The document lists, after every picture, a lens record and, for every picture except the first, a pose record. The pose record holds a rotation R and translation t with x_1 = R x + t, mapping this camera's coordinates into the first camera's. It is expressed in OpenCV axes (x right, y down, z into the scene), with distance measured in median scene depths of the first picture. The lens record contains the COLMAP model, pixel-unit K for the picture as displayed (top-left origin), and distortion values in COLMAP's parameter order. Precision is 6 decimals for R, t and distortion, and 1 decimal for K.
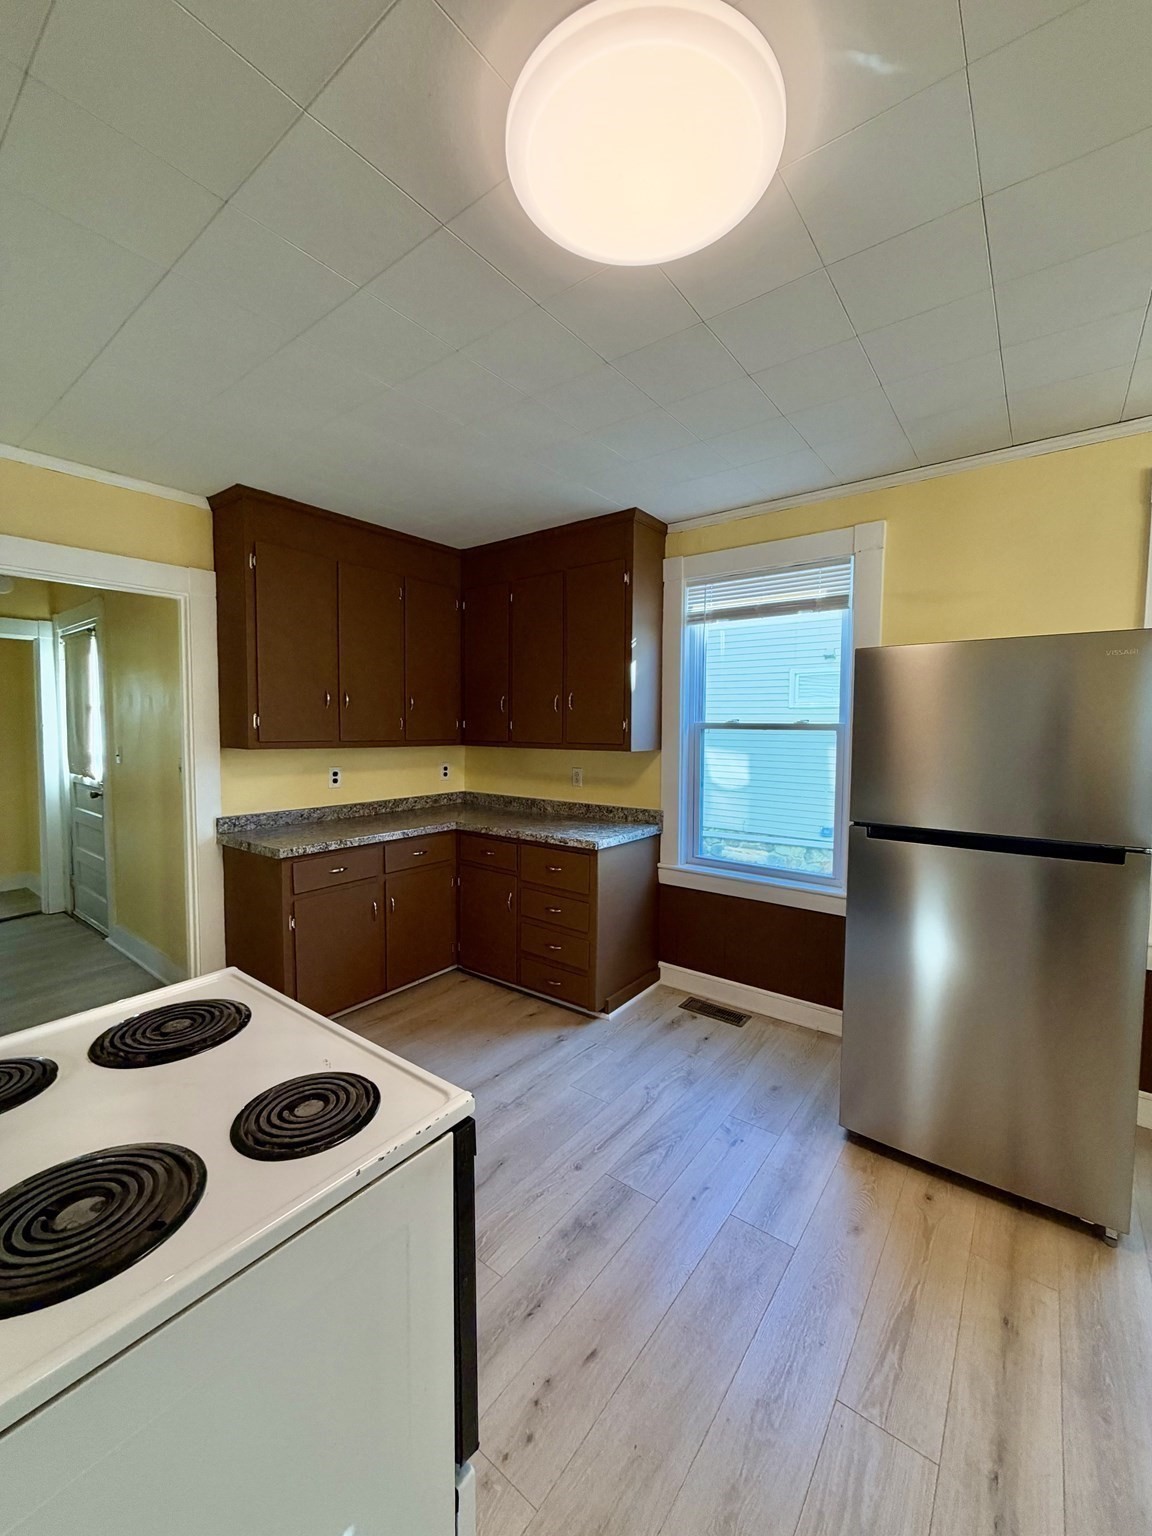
lens RADIAL K [[607.3, 0, 576.8], [0, 607.3, 763.2], [0, 0, 1]] dist [0.000569, -0.000063]
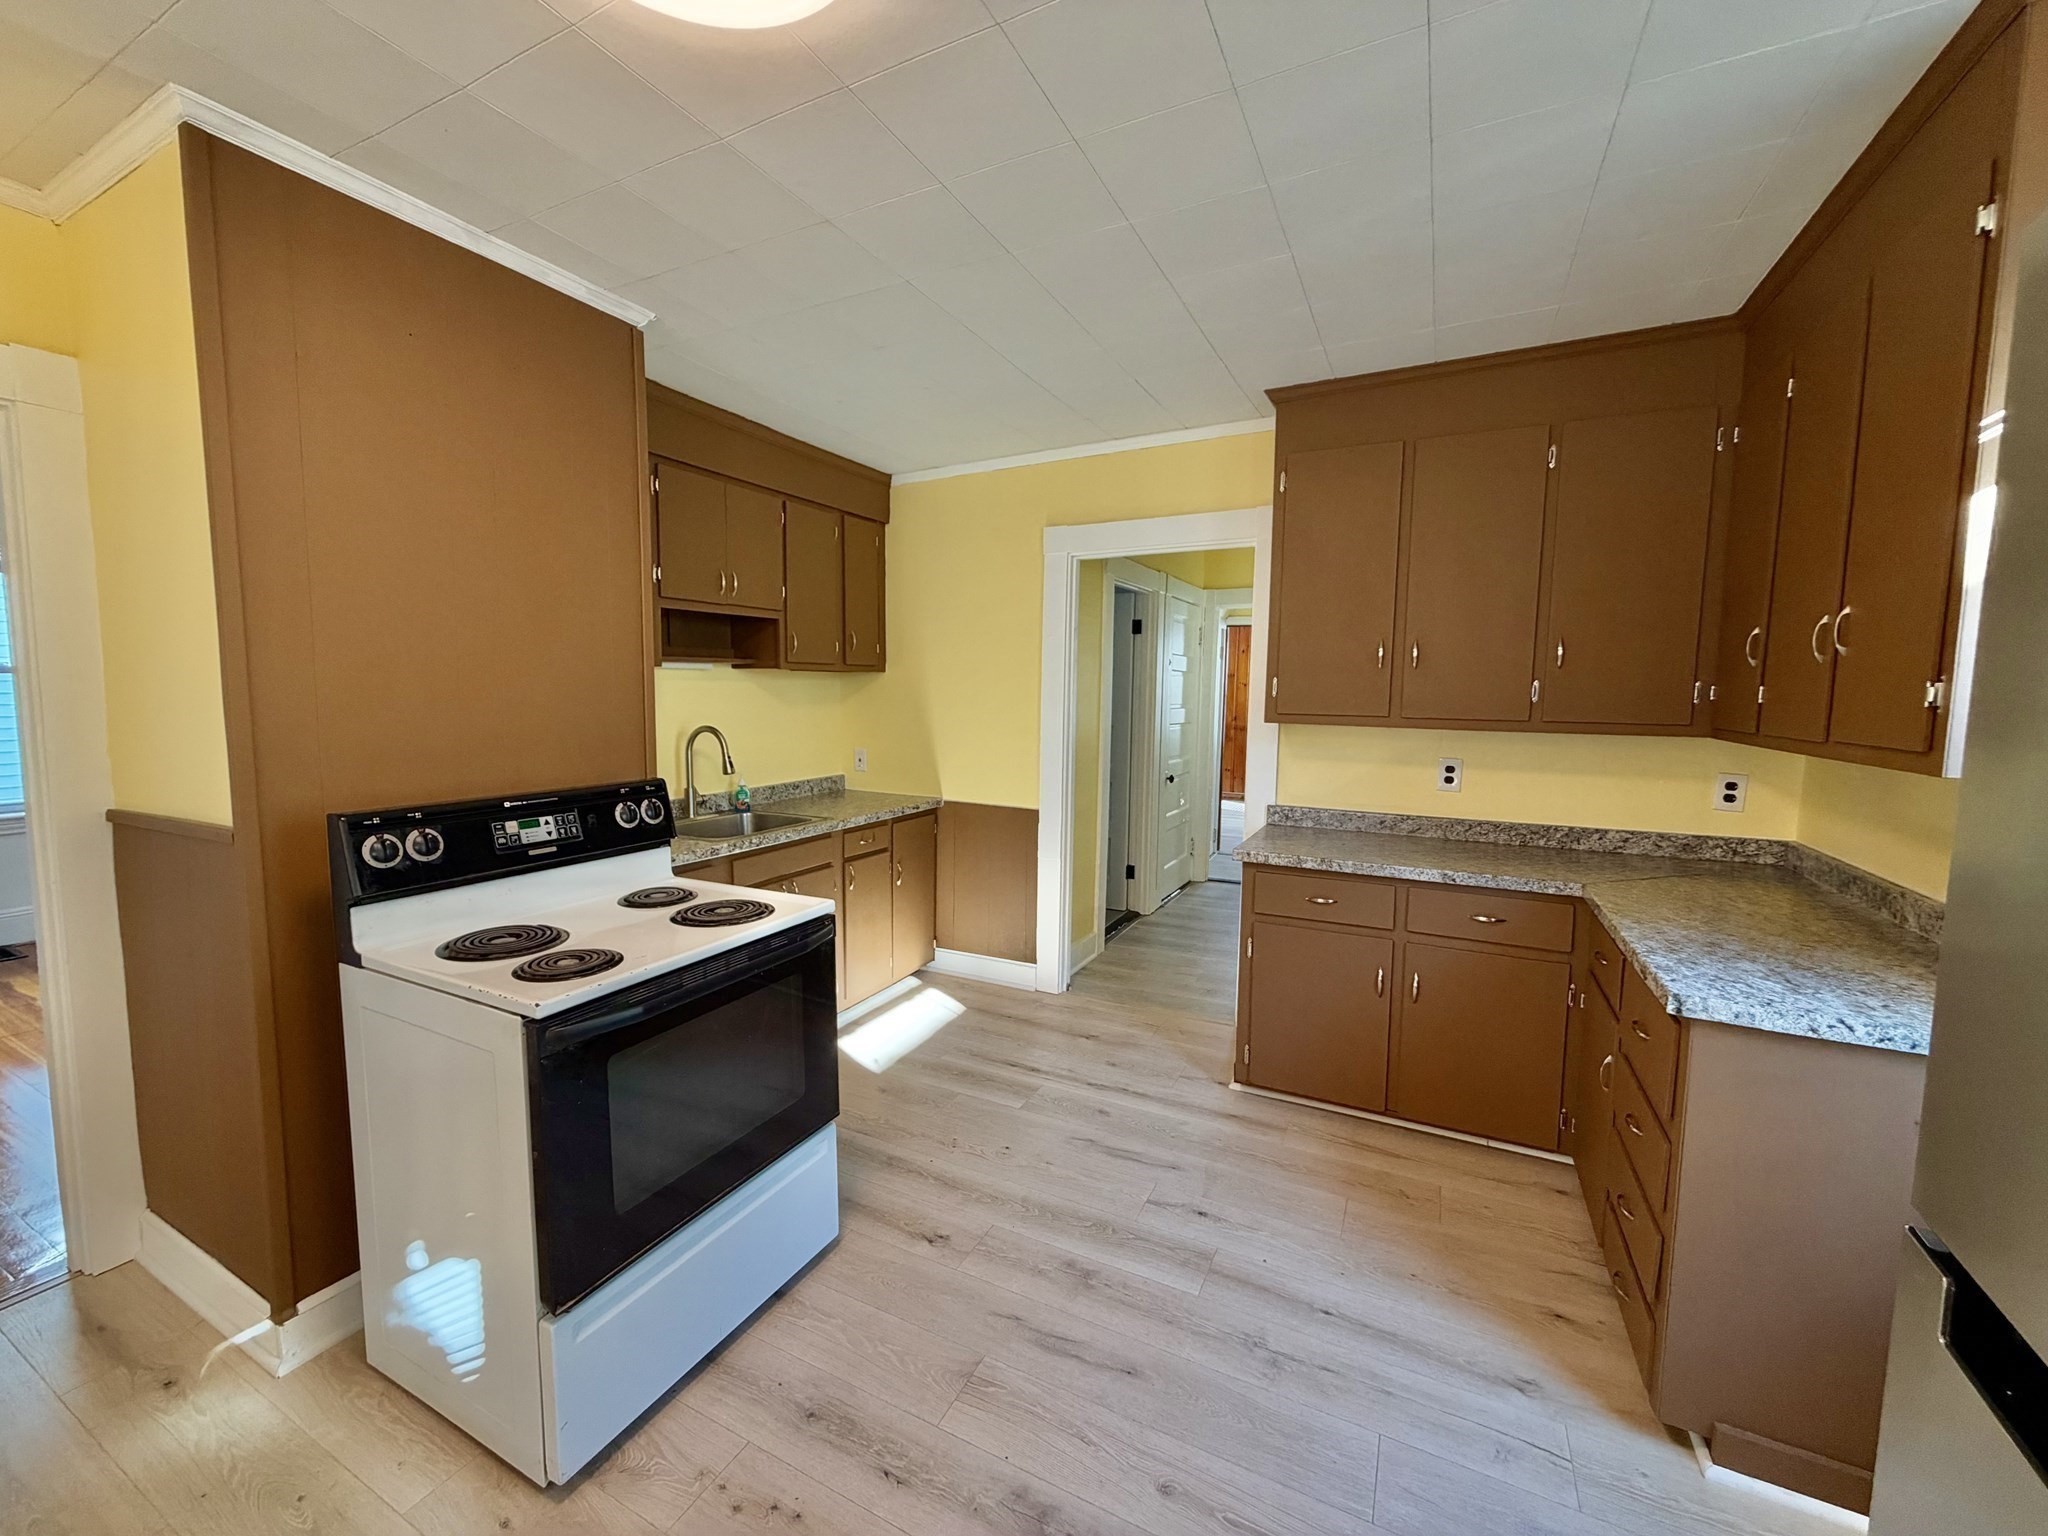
lens RADIAL K [[809.8, 0, 1023.2], [0, 809.8, 764.6], [0, 0, 1]] dist [0.000569, -0.000063]
pose [[0.182941, 0.087603, -0.979213, 0.408587], [-0.068781, 0.994722, 0.076140, -0.024616], [0.980715, 0.053422, 0.188001, 0.444076]]
